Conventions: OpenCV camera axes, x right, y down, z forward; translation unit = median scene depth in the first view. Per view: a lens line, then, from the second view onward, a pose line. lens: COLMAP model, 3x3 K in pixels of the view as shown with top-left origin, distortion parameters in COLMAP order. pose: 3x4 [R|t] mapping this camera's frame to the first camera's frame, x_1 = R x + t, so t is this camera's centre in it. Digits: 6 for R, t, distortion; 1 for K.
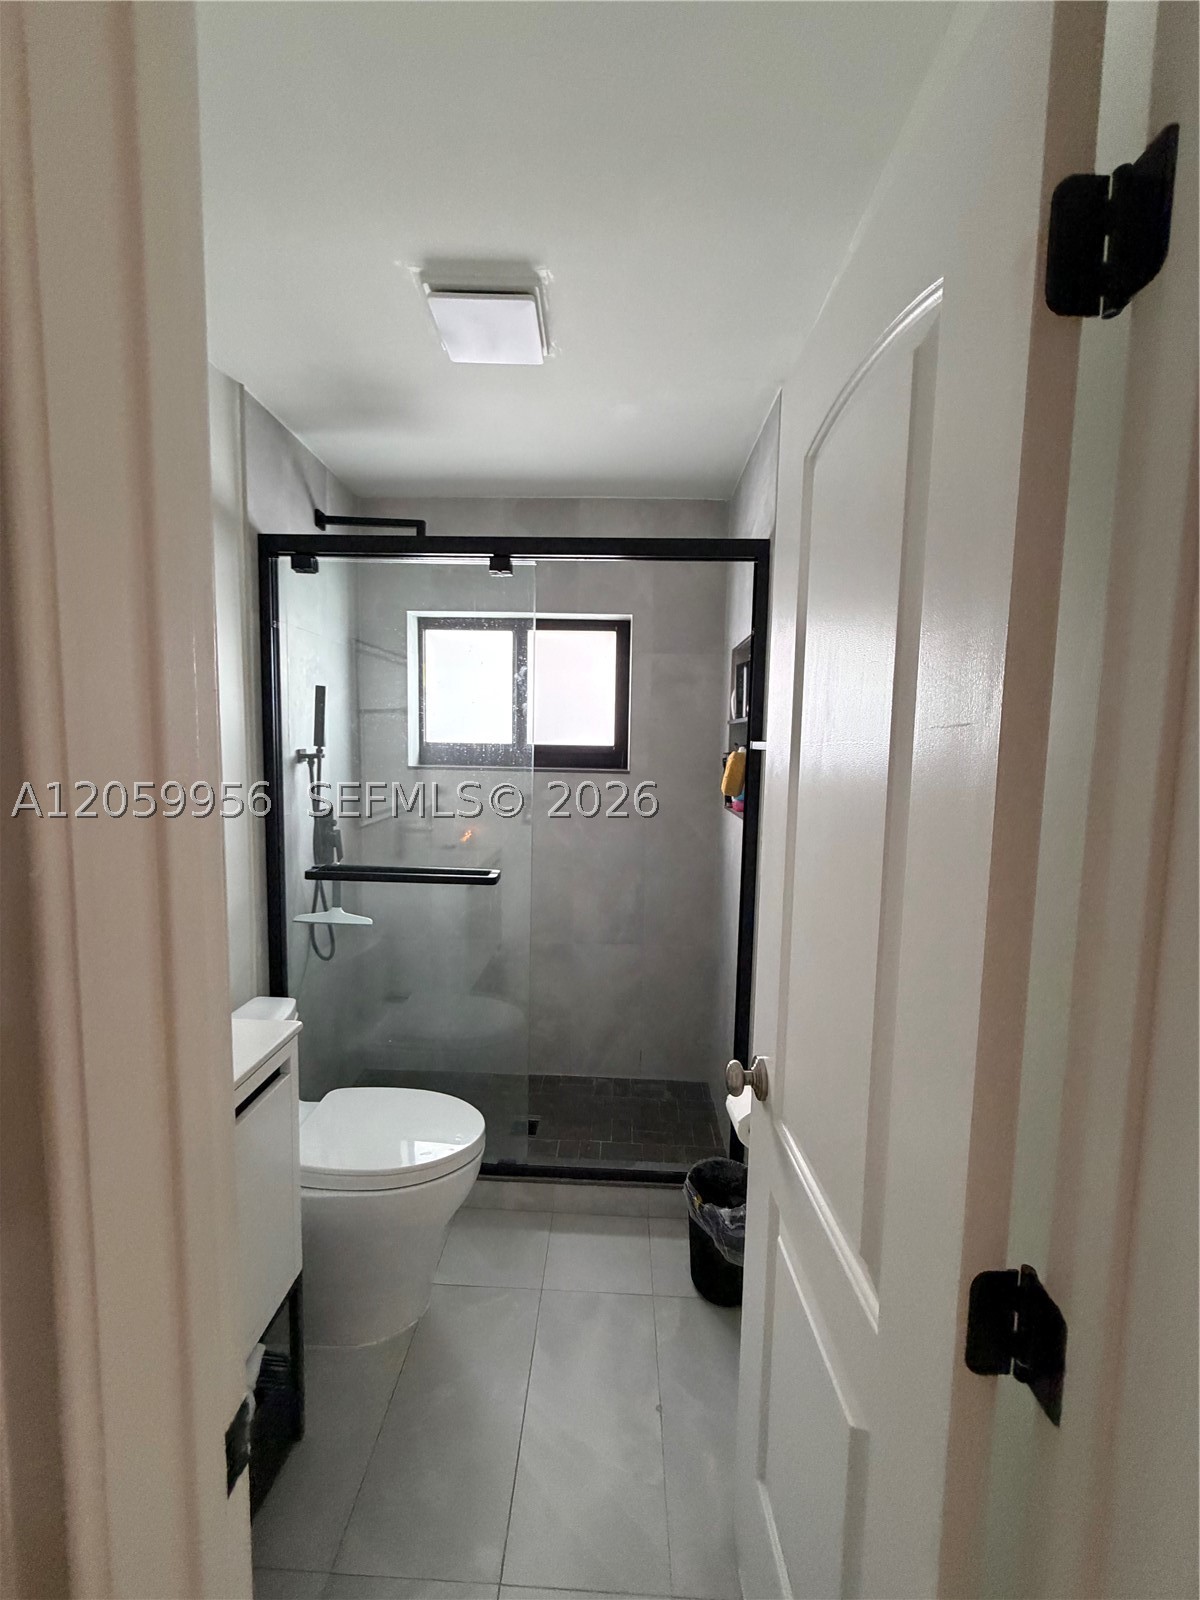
lens RADIAL K [[637.0, 0, 600.0], [0, 637.0, 800.0], [0, 0, 1]] dist [-0.001631, 0.000017]
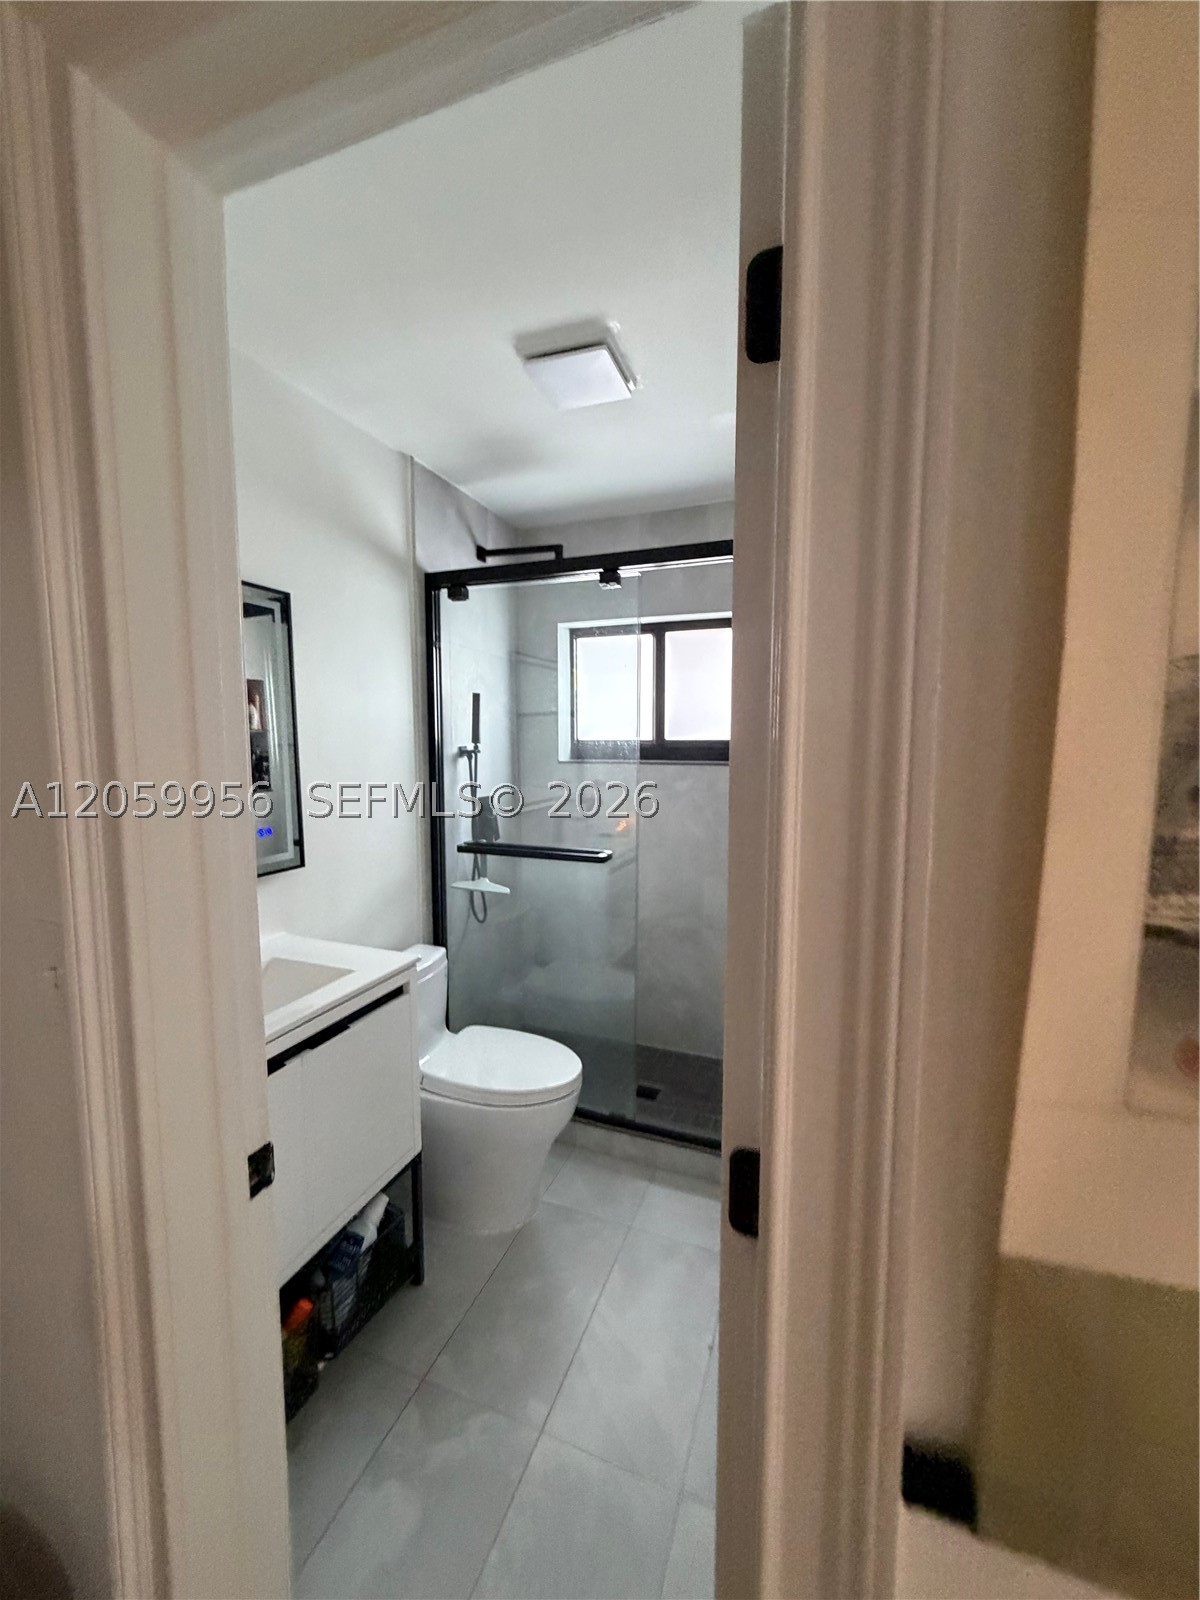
lens RADIAL K [[637.0, 0, 600.0], [0, 637.0, 800.0], [0, 0, 1]] dist [-0.001631, 0.000017]
pose [[0.944752, 0.011520, -0.327584, 0.176263], [-0.011888, 0.999929, 0.000879, 0.018686], [0.327570, 0.003064, 0.944822, -0.057263]]
